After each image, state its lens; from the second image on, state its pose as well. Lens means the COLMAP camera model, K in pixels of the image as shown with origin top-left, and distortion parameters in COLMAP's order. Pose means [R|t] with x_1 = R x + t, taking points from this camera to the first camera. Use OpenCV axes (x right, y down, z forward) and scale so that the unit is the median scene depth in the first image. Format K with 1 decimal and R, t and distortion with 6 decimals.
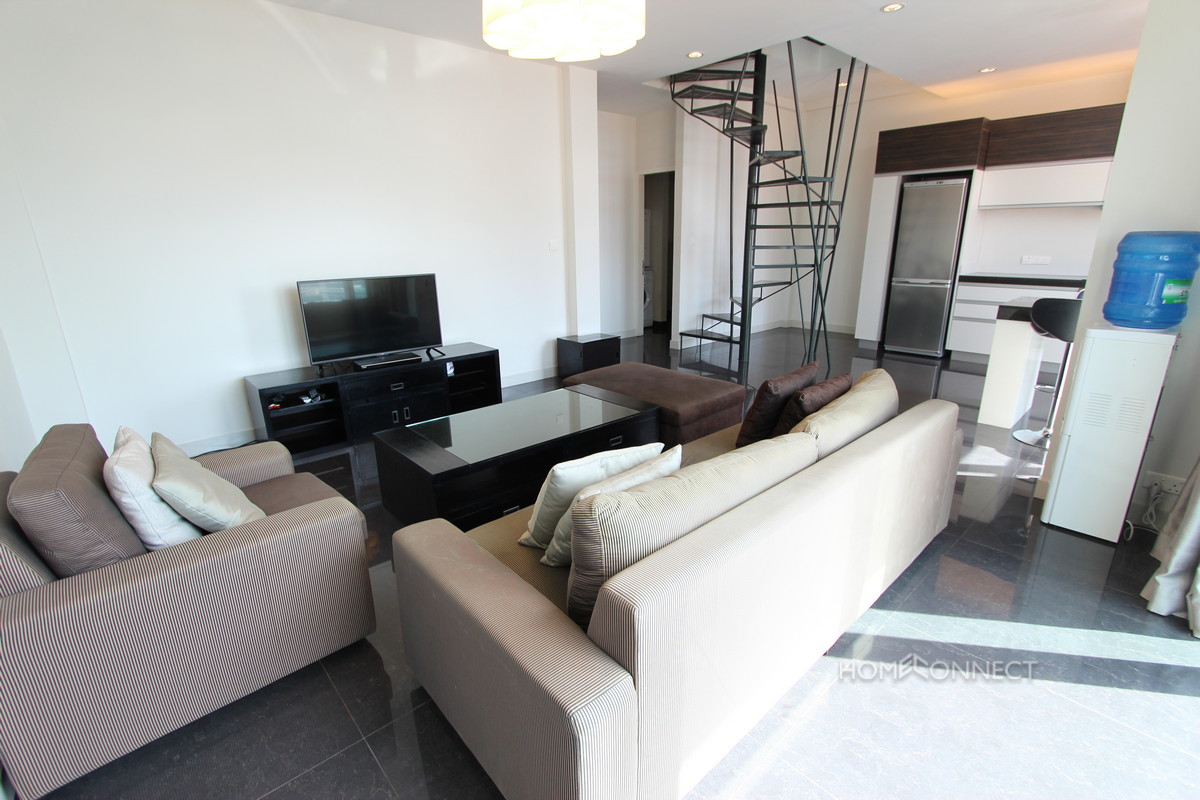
lens RADIAL K [[550.2, 0, 600.0], [0, 550.2, 400.0], [0, 0, 1]] dist [-0.014283, 0.000411]
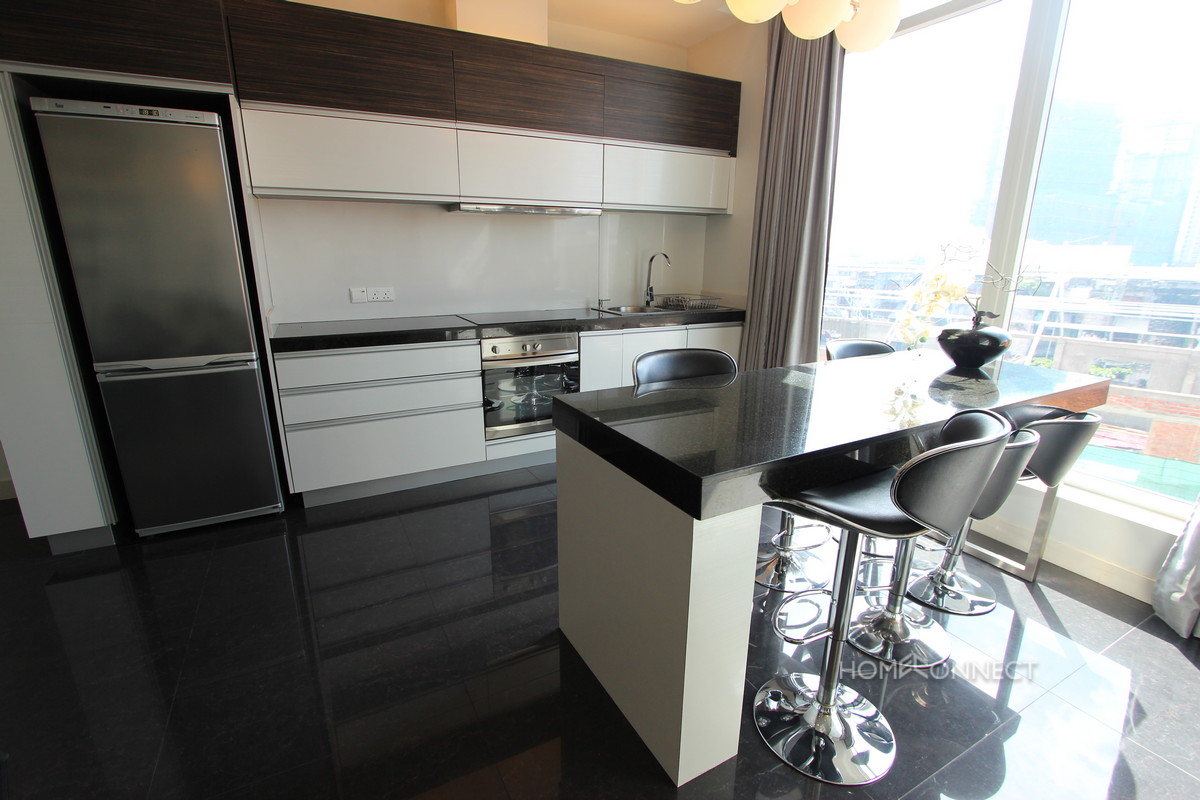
lens RADIAL K [[550.2, 0, 600.0], [0, 550.2, 400.0], [0, 0, 1]] dist [-0.014283, 0.000411]
pose [[0.241200, -0.240636, 0.940169, 0.284819], [0.262835, 0.948763, 0.175405, -0.185564], [-0.934206, 0.204801, 0.292089, 0.618149]]
